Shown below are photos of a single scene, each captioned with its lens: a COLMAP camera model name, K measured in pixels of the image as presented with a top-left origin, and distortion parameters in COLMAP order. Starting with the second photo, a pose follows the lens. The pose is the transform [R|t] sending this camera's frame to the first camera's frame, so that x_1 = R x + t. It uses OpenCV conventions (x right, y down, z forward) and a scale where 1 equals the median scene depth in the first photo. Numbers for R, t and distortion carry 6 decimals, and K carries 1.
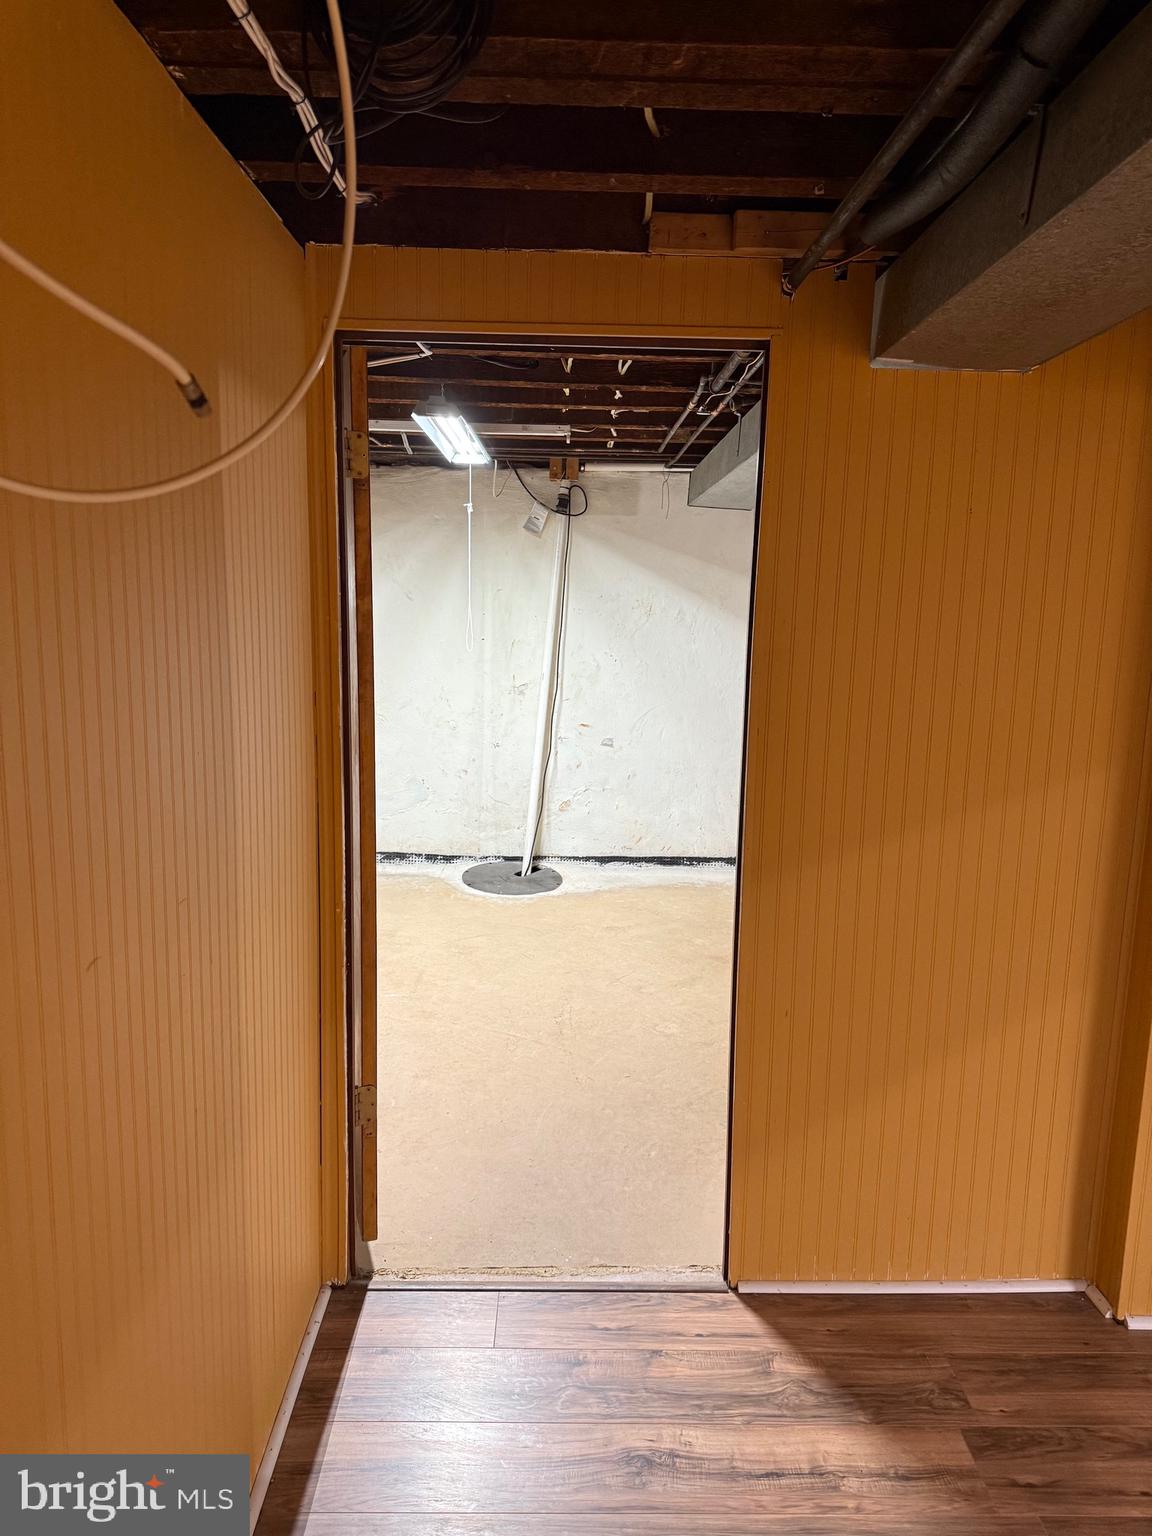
lens RADIAL K [[1081.3, 0, 585.9], [0, 1081.3, 769.2], [0, 0, 1]] dist [0.138818, -0.208097]
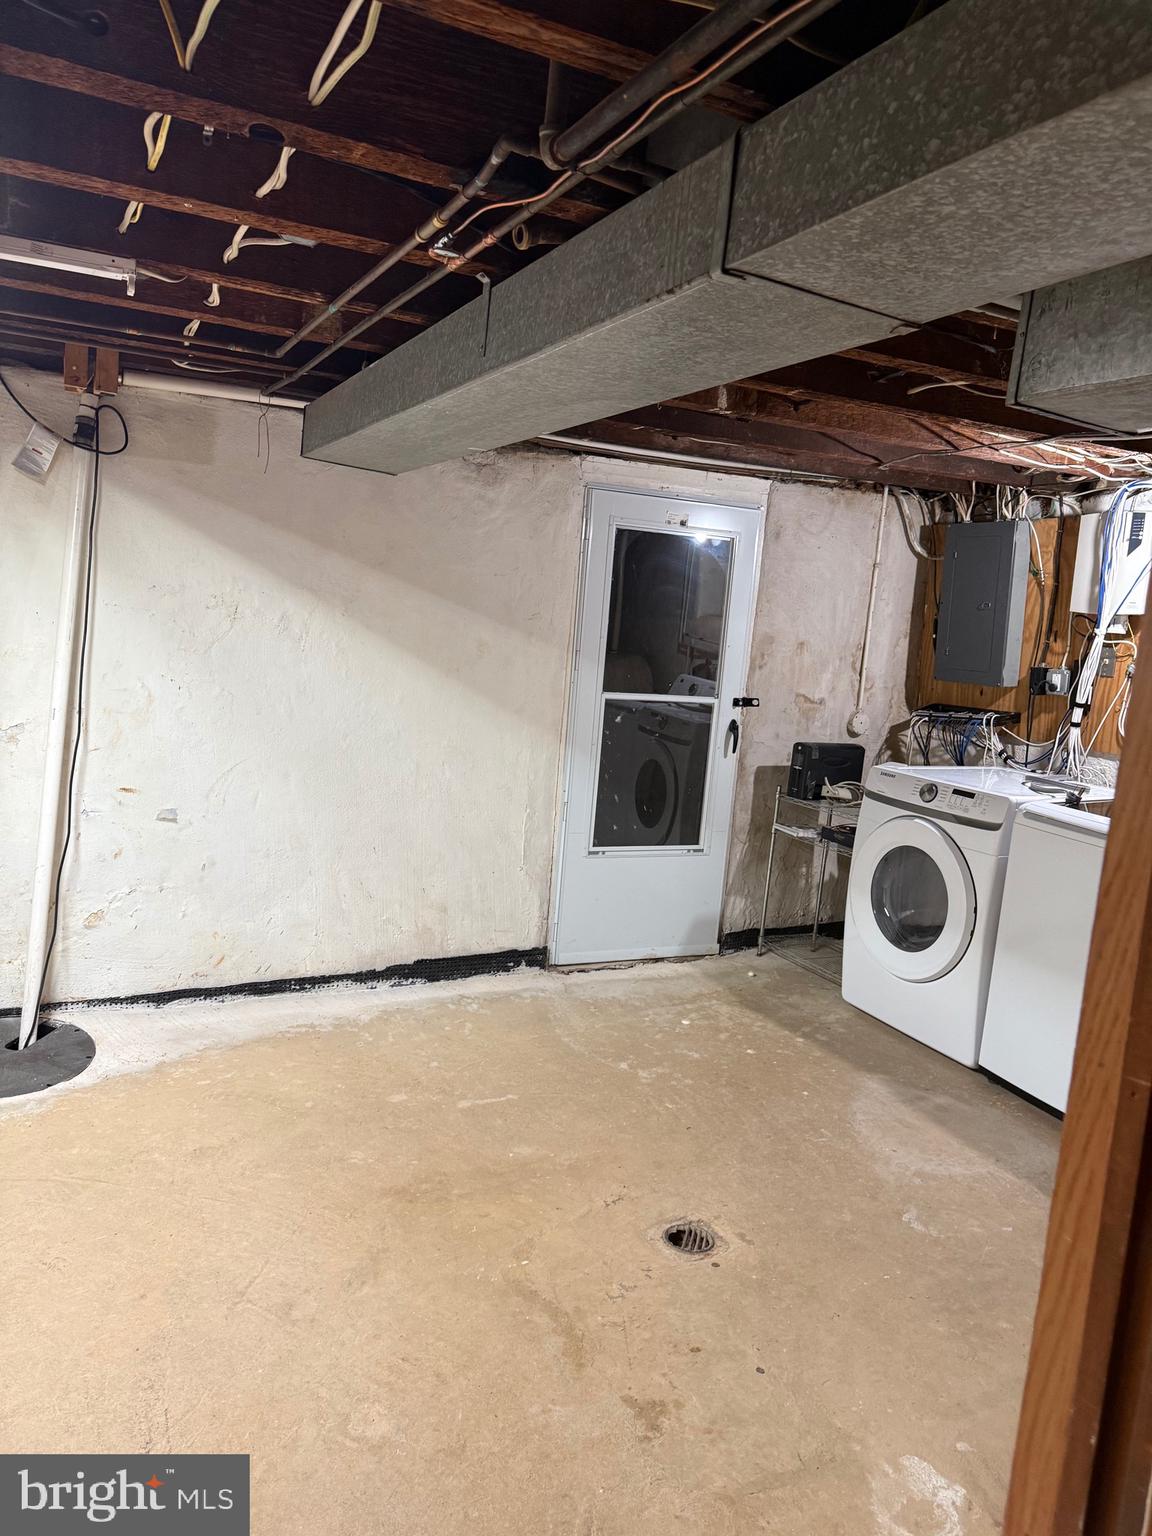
lens RADIAL K [[1072.3, 0, 591.5], [0, 1072.3, 761.1], [0, 0, 1]] dist [0.027697, -0.047192]
pose [[0.896458, -0.017129, 0.442798, -0.036991], [0.017022, 0.999846, 0.004216, -0.056889], [-0.442802, 0.003757, 0.896611, 0.332500]]
